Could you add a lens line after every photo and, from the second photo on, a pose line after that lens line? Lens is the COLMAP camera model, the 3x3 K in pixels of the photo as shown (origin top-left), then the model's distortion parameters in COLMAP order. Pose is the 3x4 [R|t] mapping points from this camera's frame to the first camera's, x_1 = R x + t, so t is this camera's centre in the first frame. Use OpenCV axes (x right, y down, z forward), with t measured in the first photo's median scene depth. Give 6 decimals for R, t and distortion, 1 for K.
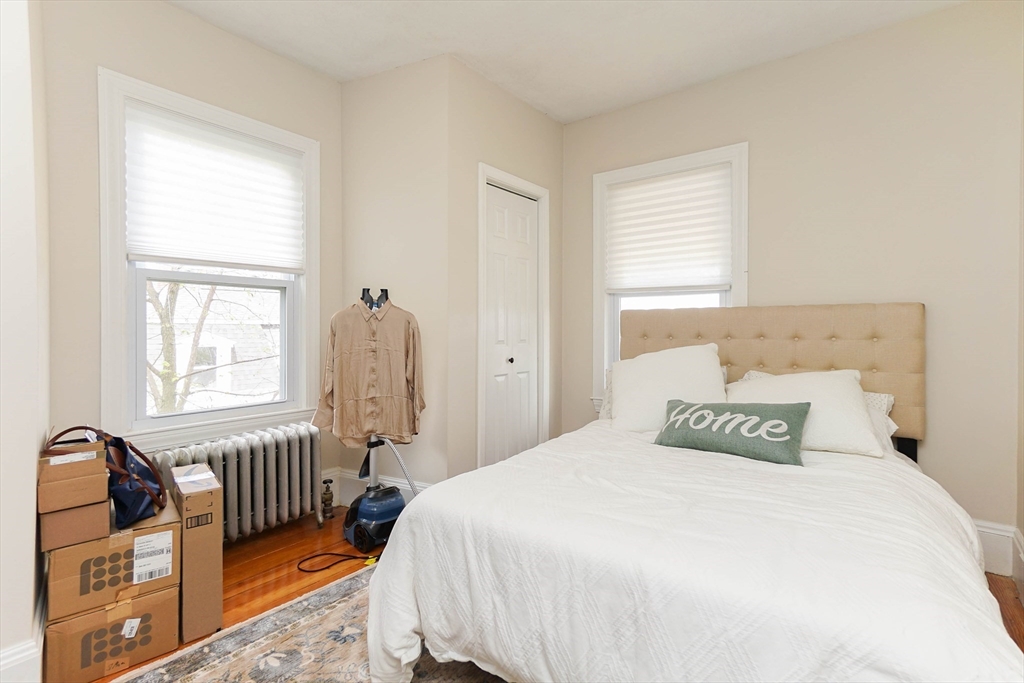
lens RADIAL K [[477.9, 0, 512.0], [0, 477.9, 341.5], [0, 0, 1]] dist [-0.000561, 0.000049]
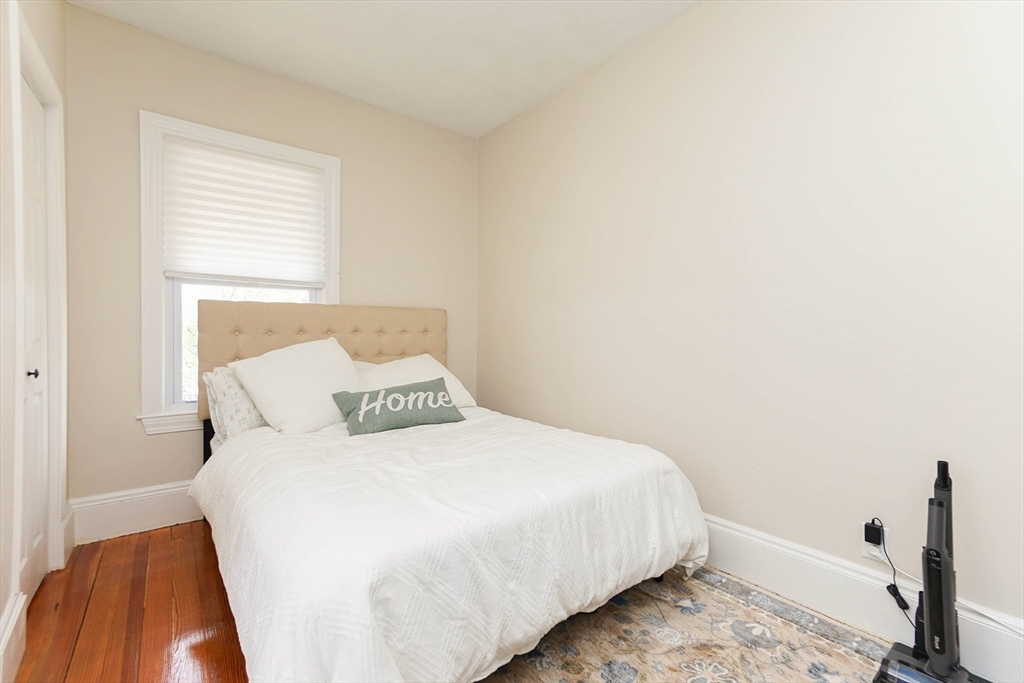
lens RADIAL K [[443.3, 0, 512.0], [0, 443.3, 341.5], [0, 0, 1]] dist [0.018154, -0.000102]
pose [[0.258754, -0.025599, 0.965604, -0.431566], [0.017340, 0.999611, 0.021854, -0.002234], [-0.965788, 0.011089, 0.259097, 0.342471]]
